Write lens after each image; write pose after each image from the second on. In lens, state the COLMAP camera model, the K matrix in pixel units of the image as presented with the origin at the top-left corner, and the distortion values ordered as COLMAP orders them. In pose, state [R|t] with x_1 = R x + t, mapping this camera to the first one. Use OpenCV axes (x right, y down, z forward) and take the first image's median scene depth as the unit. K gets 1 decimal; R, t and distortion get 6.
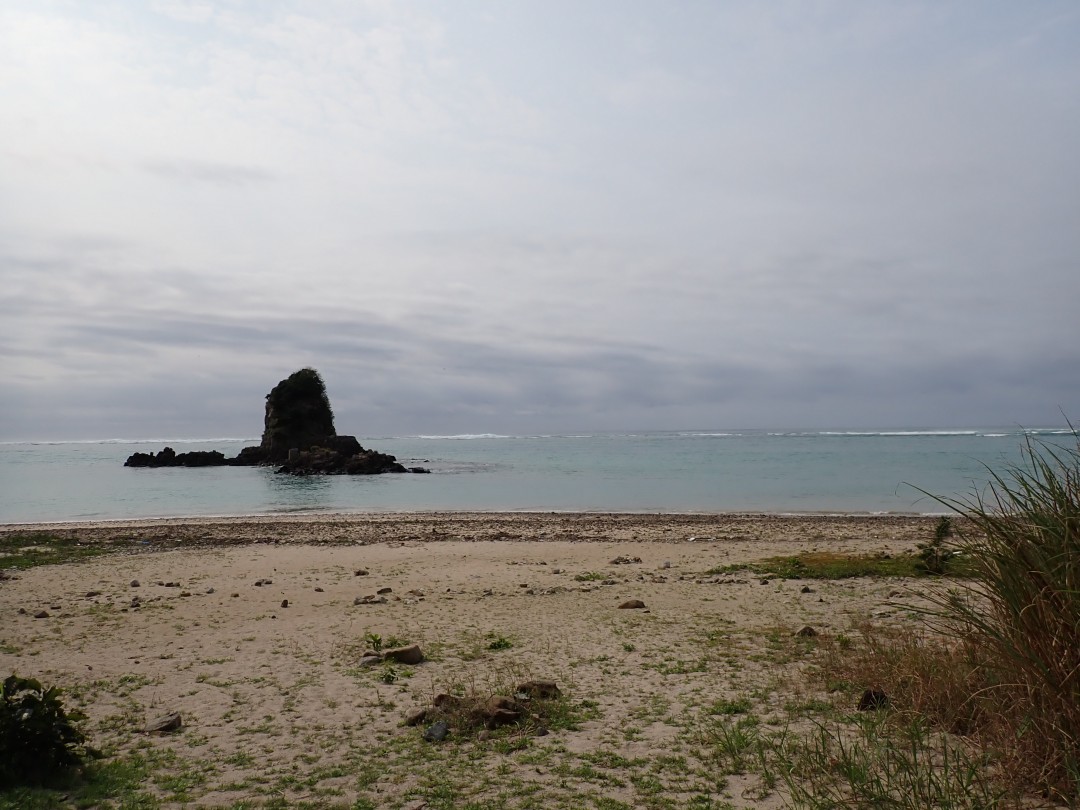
lens RADIAL K [[795.6, 0, 541.0], [0, 795.6, 406.4], [0, 0, 1]] dist [-0.004636, -0.003002]
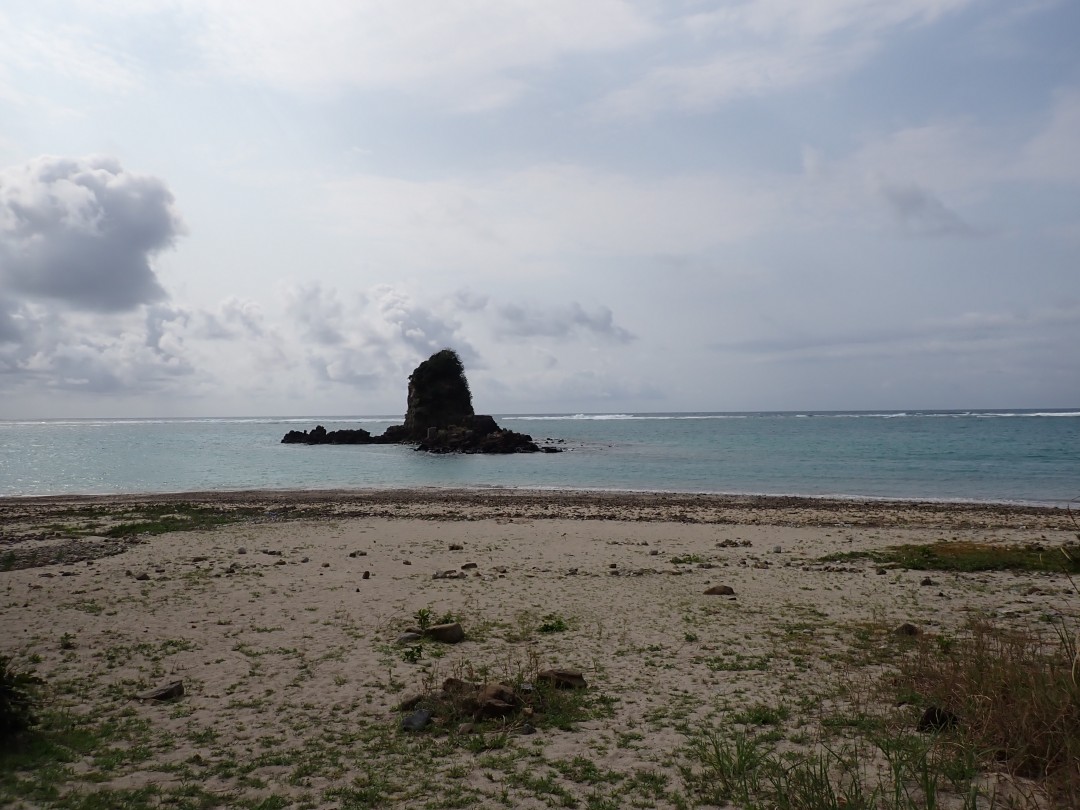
lens RADIAL K [[798.3, 0, 541.8], [0, 798.3, 402.4], [0, 0, 1]] dist [-0.000150, -0.003402]
pose [[0.984456, 0.000304, -0.175631, 0.071664], [0.003009, 0.999822, 0.018599, 0.015058], [0.175606, -0.018839, 0.984280, 0.063721]]
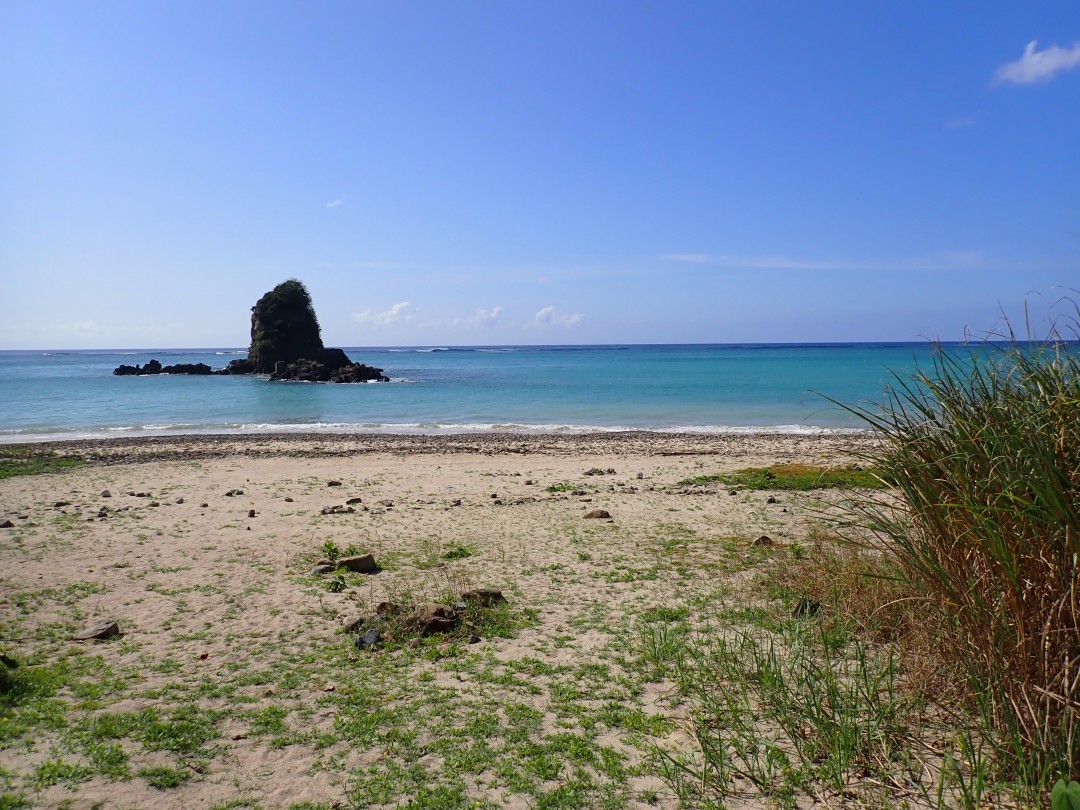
lens RADIAL K [[794.3, 0, 542.1], [0, 794.3, 407.3], [0, 0, 1]] dist [-0.003616, -0.005291]
pose [[0.999921, 0.002268, 0.012392, 0.031070], [-0.003606, 0.994037, 0.108987, 0.005594], [-0.012070, -0.109023, 0.993966, 0.019181]]
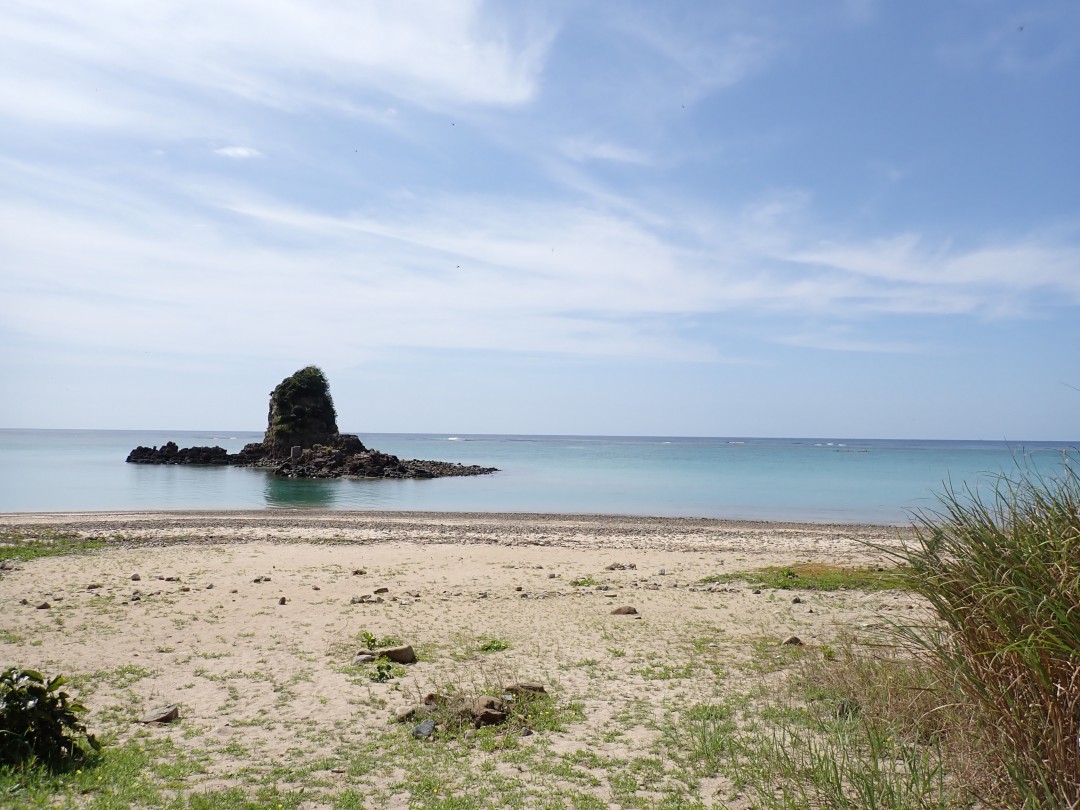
lens RADIAL K [[795.4, 0, 540.1], [0, 795.4, 404.9], [0, 0, 1]] dist [-0.003884, -0.003391]
pose [[0.999695, 0.024119, -0.005357, 0.006055], [-0.024150, 0.999691, -0.005852, -0.004296], [0.005214, 0.005980, 0.999969, -0.015351]]
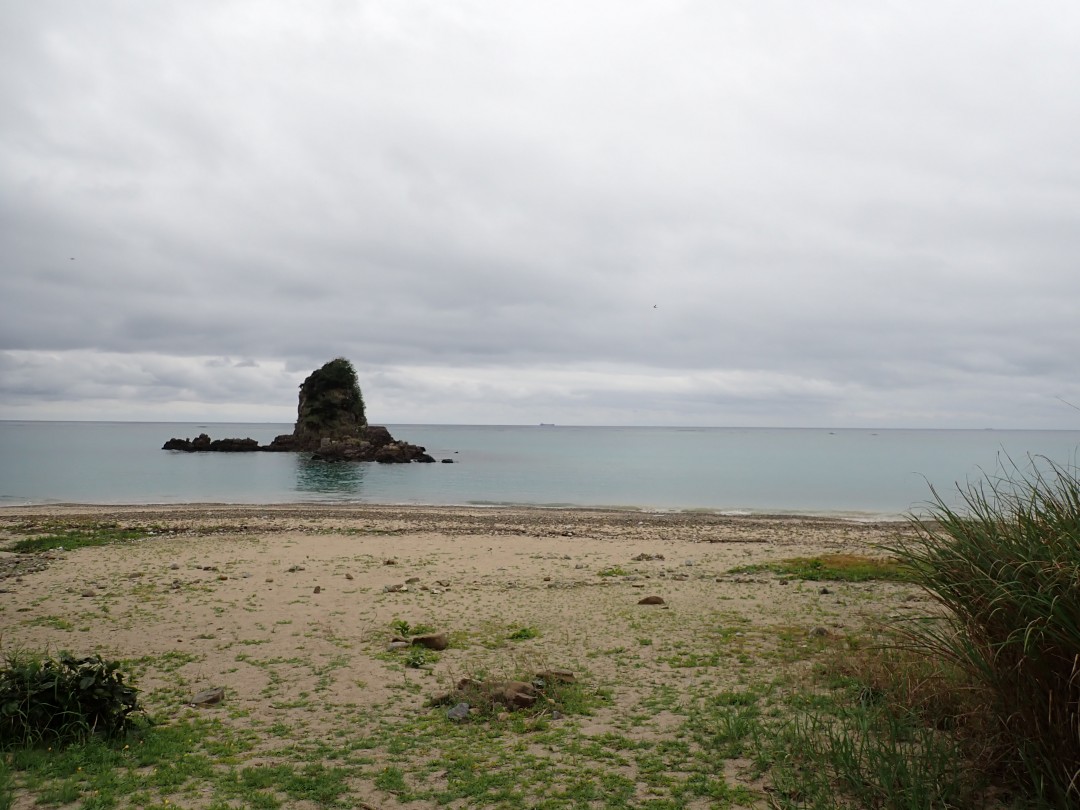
lens RADIAL K [[796.9, 0, 539.6], [0, 796.9, 405.4], [0, 0, 1]] dist [-0.001720, -0.002887]
pose [[0.999014, 0.020501, -0.039391, 0.005151], [-0.020240, 0.999770, 0.007027, -0.007002], [0.039527, -0.006222, 0.999199, -0.031265]]
